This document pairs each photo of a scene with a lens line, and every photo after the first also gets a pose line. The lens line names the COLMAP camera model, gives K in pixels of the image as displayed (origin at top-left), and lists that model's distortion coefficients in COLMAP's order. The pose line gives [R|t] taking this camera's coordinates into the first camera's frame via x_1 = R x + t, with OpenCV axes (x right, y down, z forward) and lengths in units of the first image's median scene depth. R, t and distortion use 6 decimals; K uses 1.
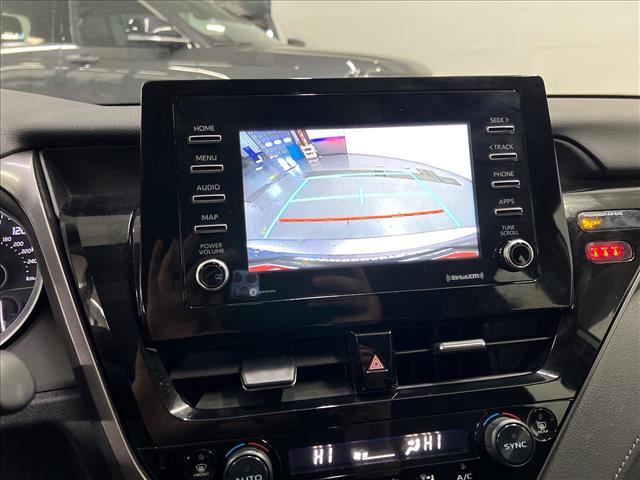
lens RADIAL K [[489.5, 0, 318.9], [0, 489.5, 236.2], [0, 0, 1]] dist [0.020476, -0.031440]
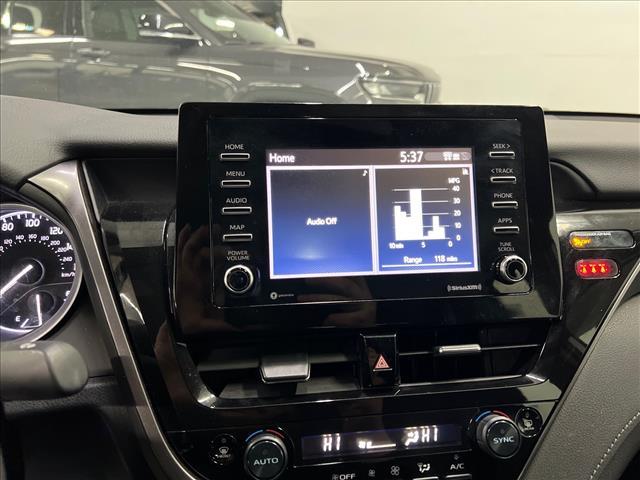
lens RADIAL K [[489.5, 0, 321.2], [0, 489.5, 243.3], [0, 0, 1]] dist [0.020476, -0.031440]
pose [[0.999461, 0.032809, 0.000656, -0.029380], [-0.032815, 0.999320, 0.016800, -0.025068], [-0.000104, -0.016813, 0.999859, -0.104875]]
